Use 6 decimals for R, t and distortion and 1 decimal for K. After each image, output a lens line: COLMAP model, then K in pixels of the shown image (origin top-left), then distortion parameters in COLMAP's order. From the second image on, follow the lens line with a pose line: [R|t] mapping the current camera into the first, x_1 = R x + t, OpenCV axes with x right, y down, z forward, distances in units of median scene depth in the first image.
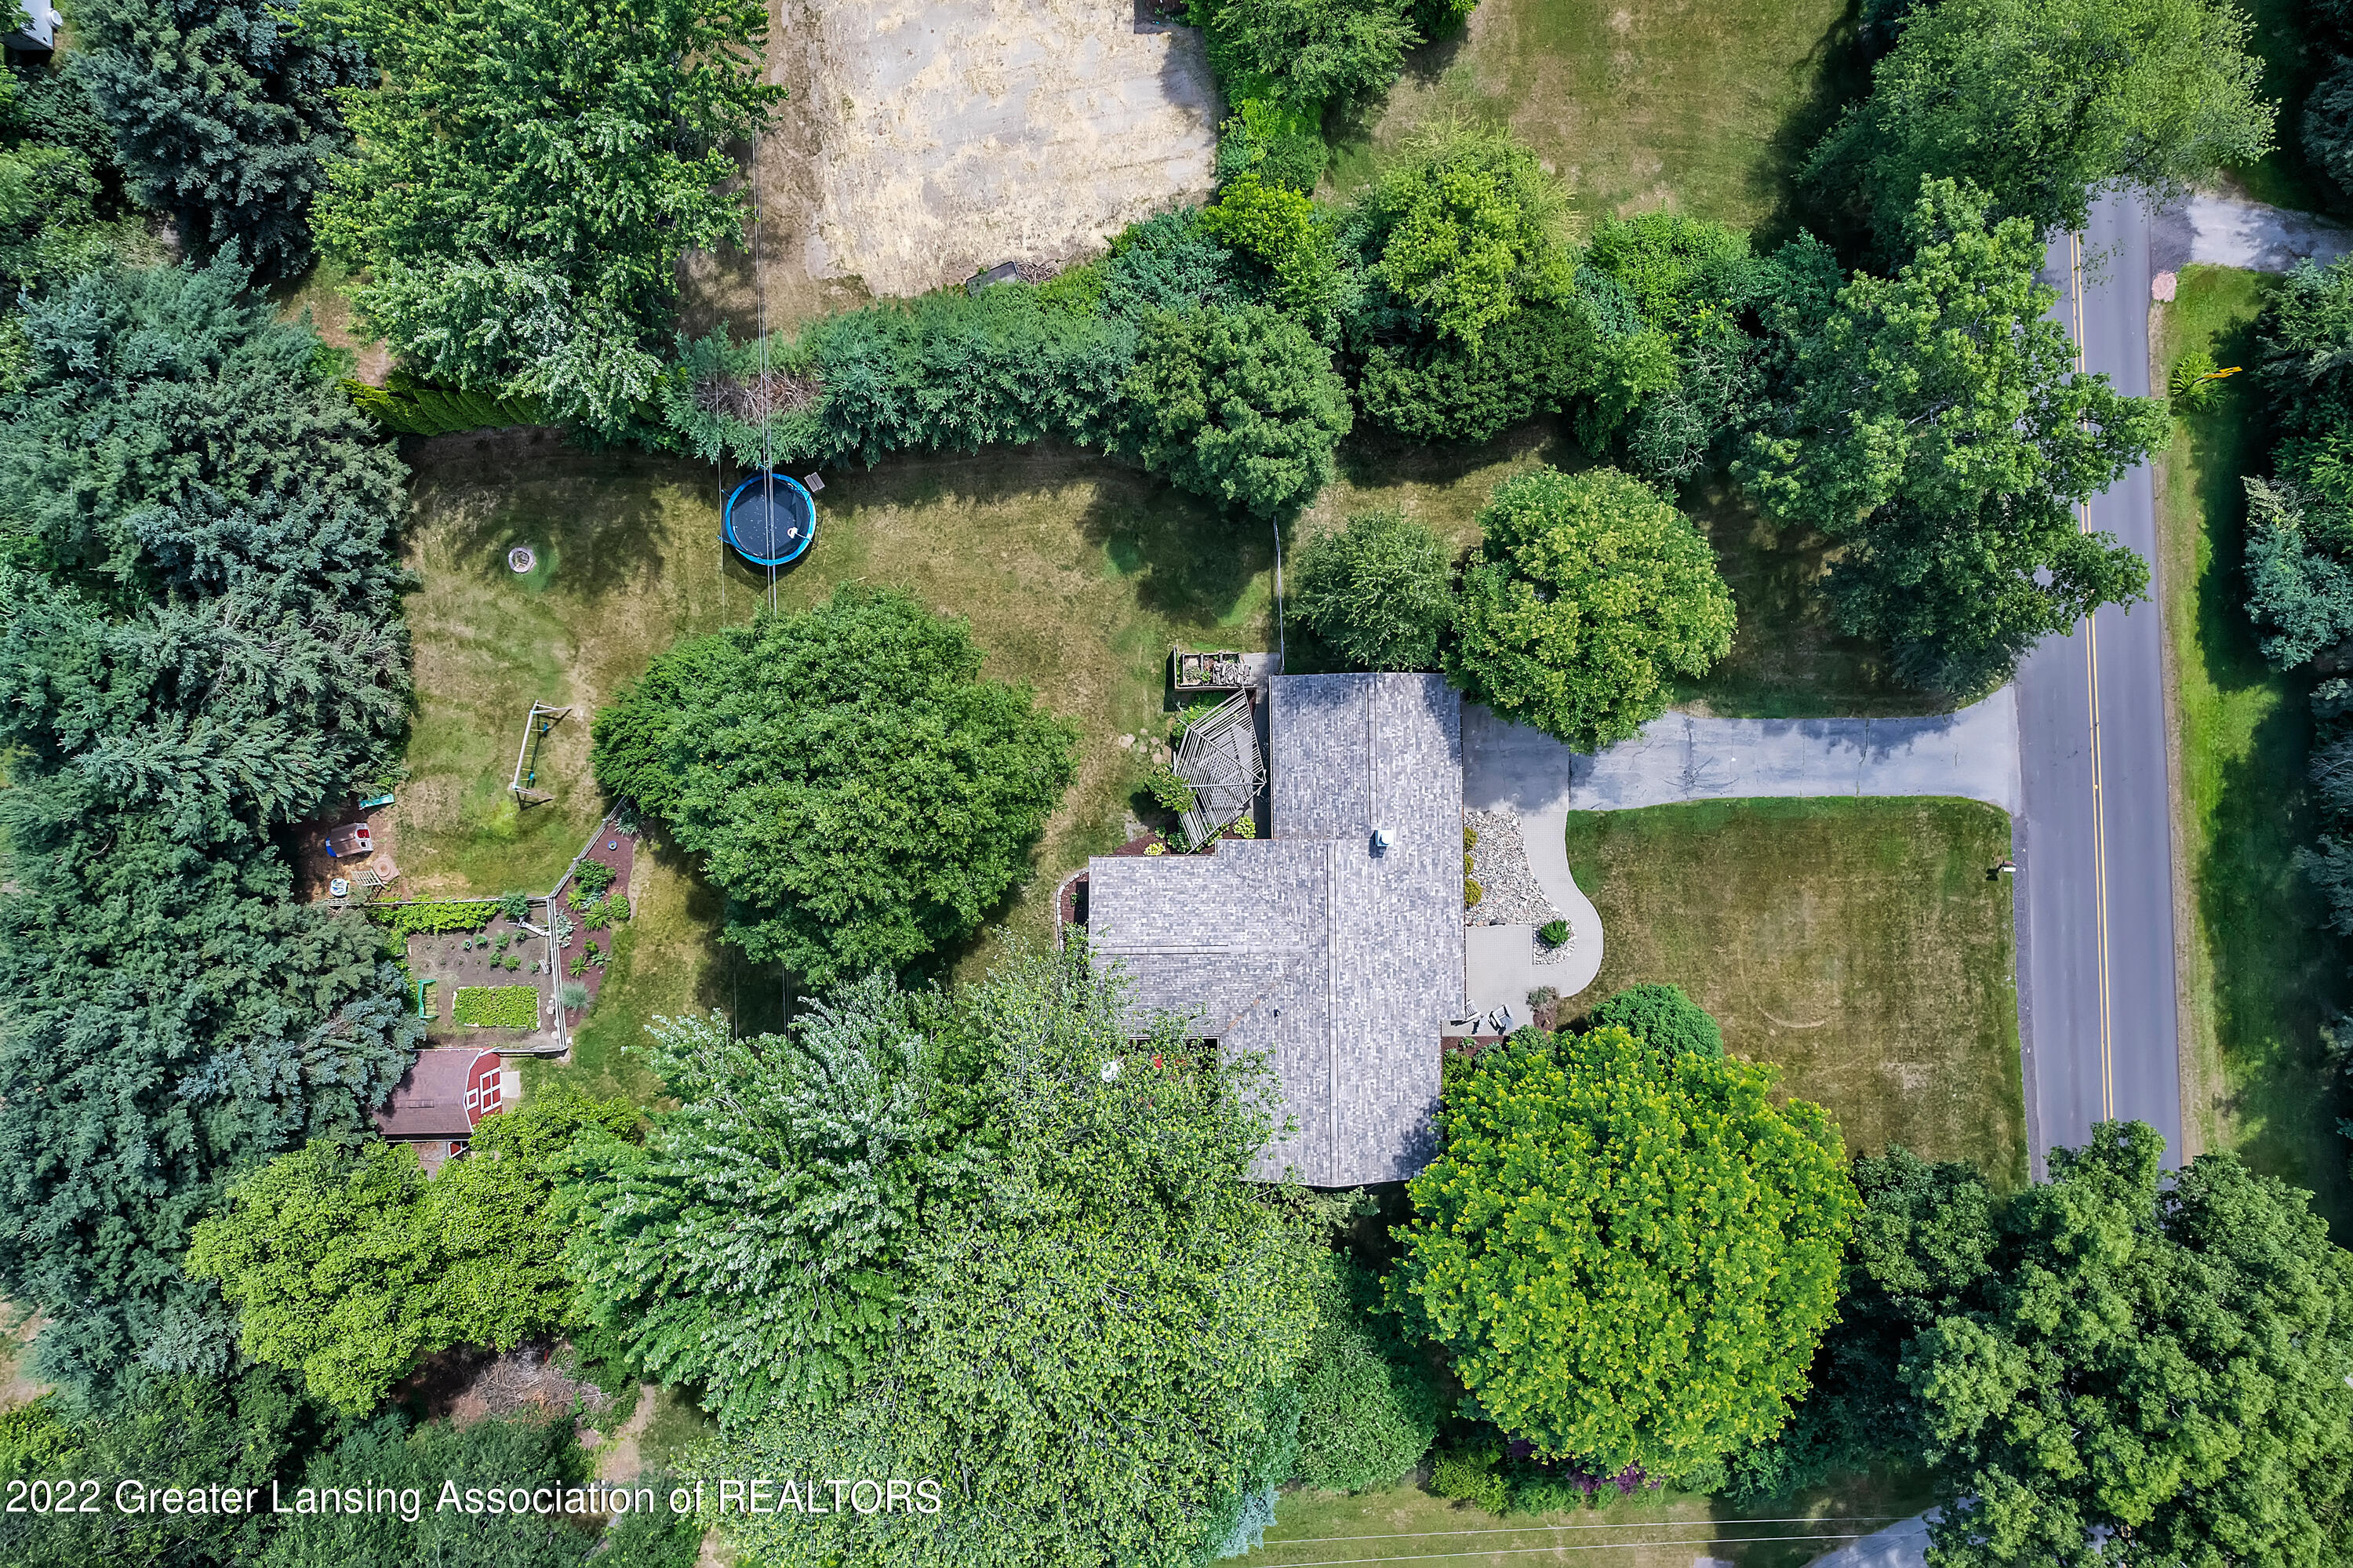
lens RADIAL K [[1515.8, 0, 1180.6], [0, 1515.8, 779.2], [0, 0, 1]] dist [-0.001304, 0.000556]
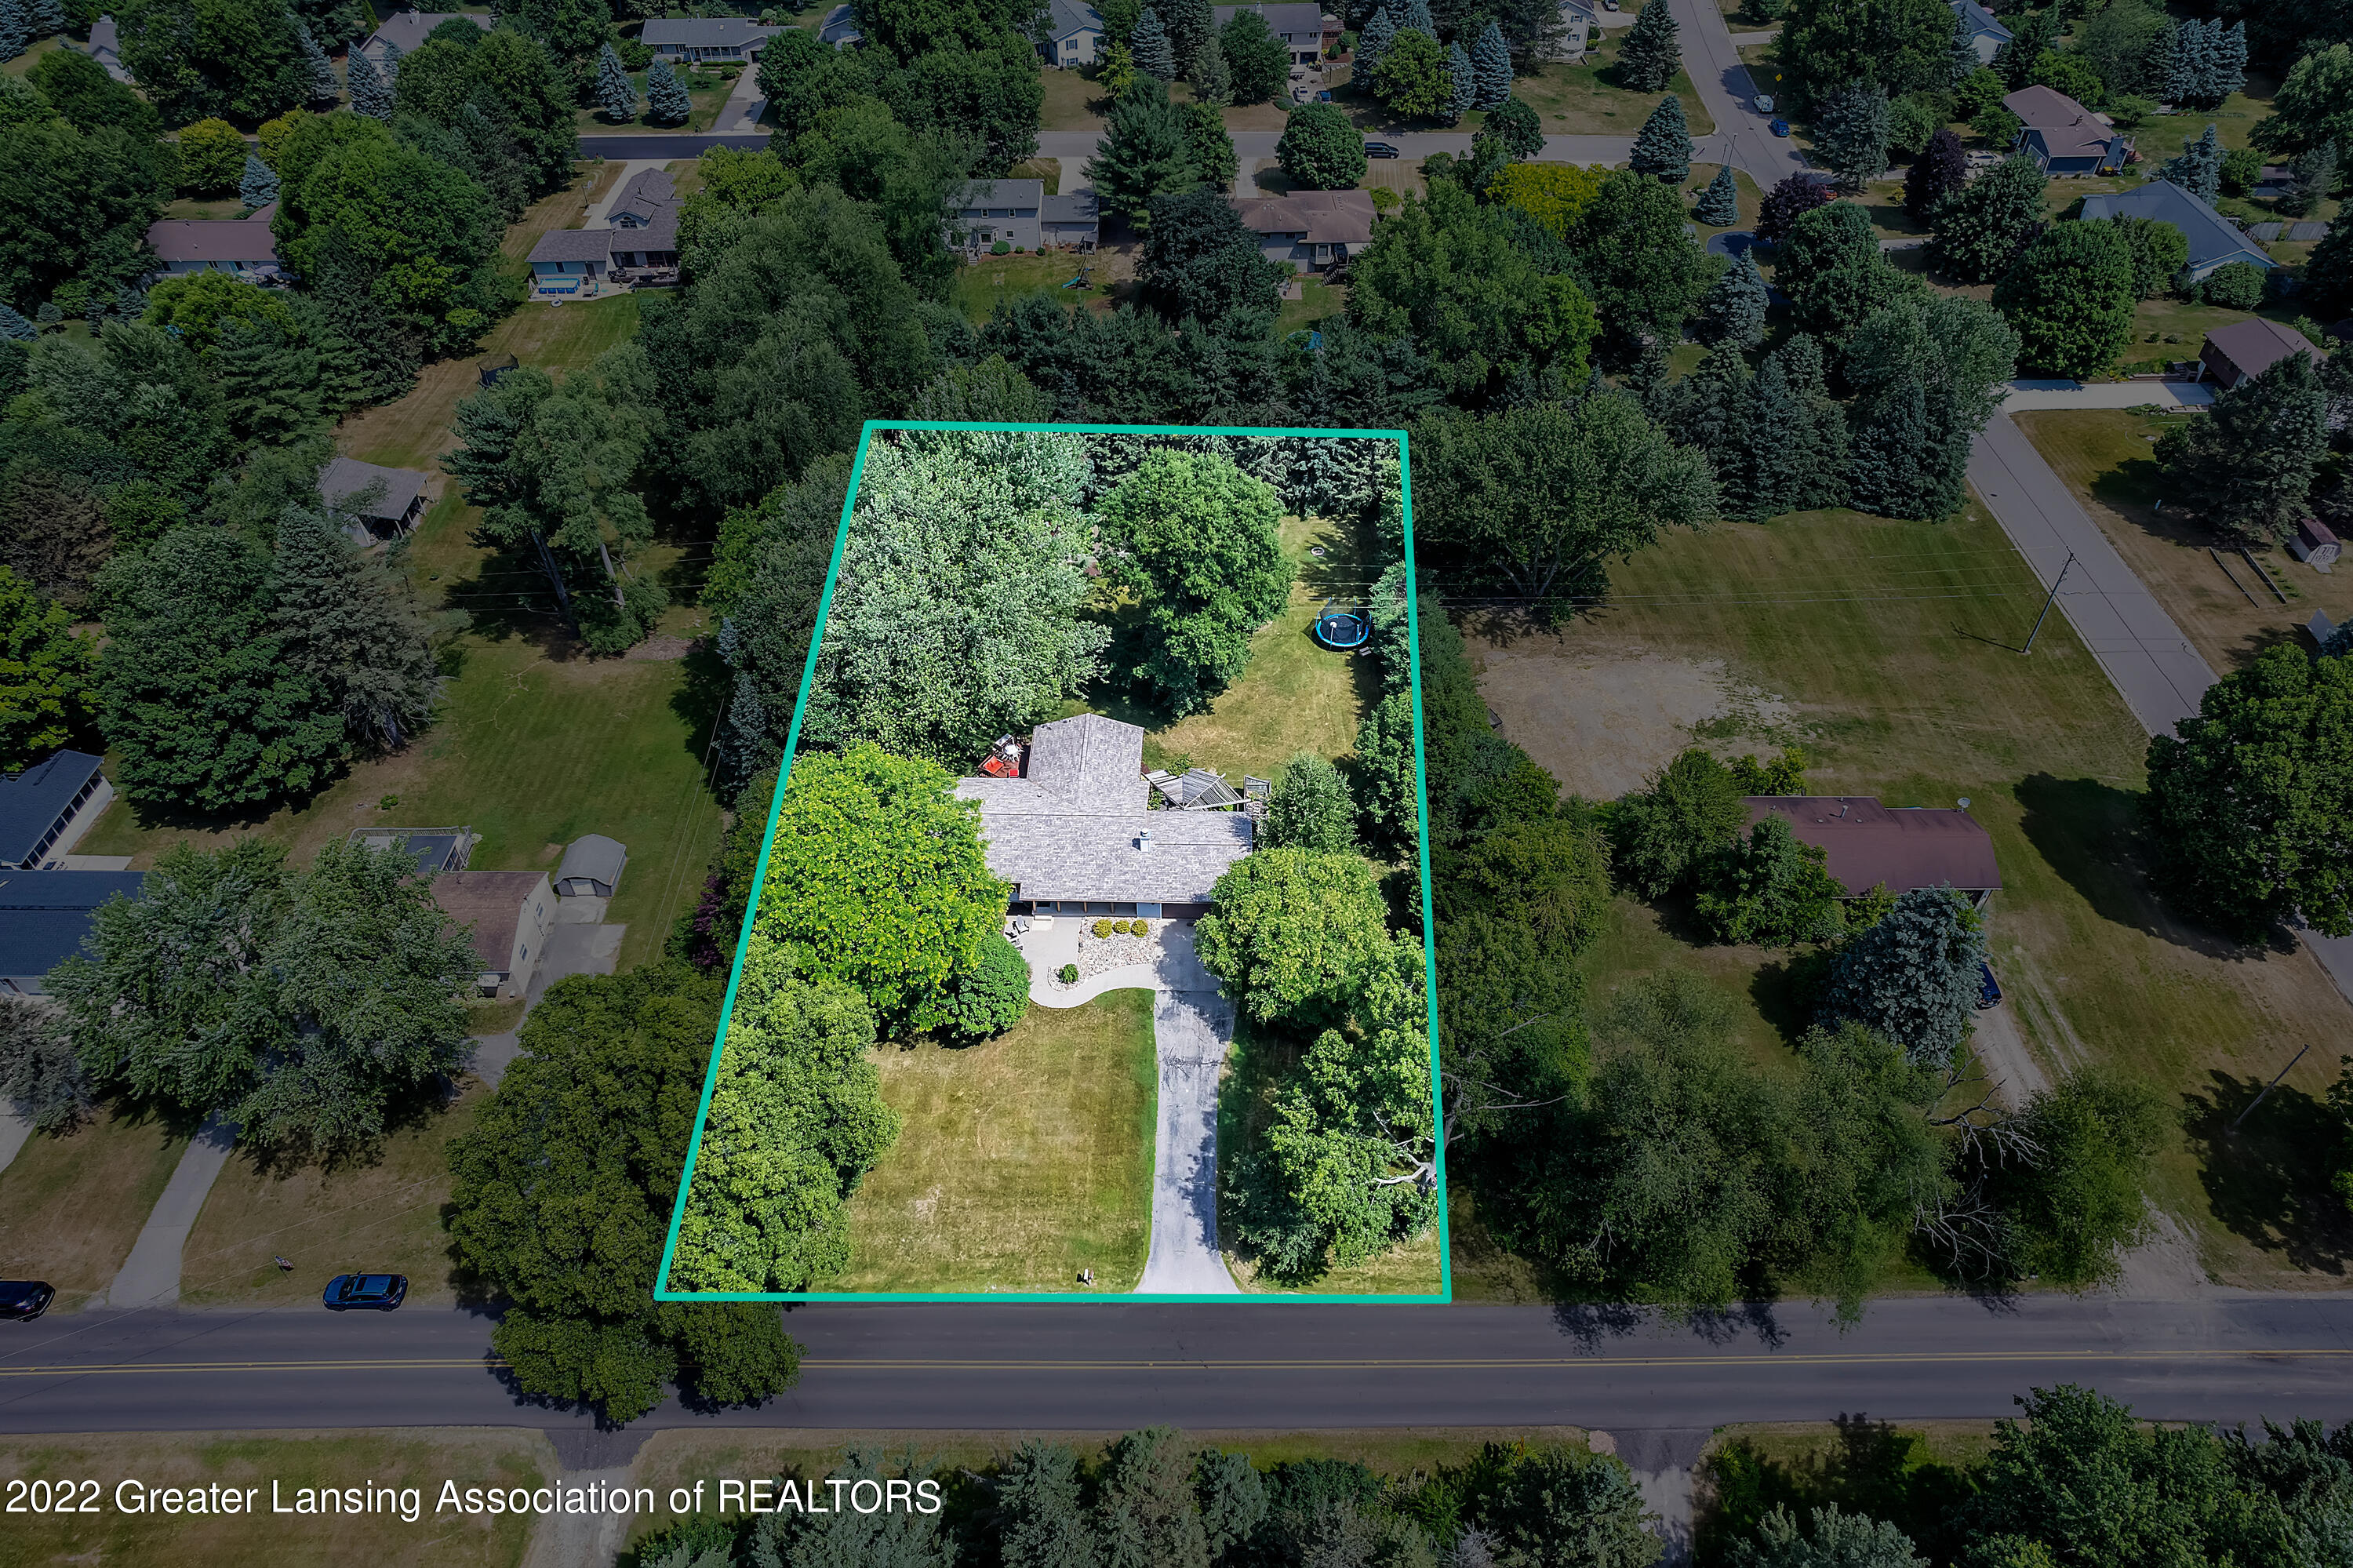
lens RADIAL K [[1515.8, 0, 1175.0], [0, 1515.8, 780.9], [0, 0, 1]] dist [-0.001304, 0.000556]
pose [[-0.032031, 0.984693, 0.171327, -0.163625], [-0.999476, -0.032345, -0.000959, 0.009588], [0.004597, -0.171268, 0.985214, -0.328389]]
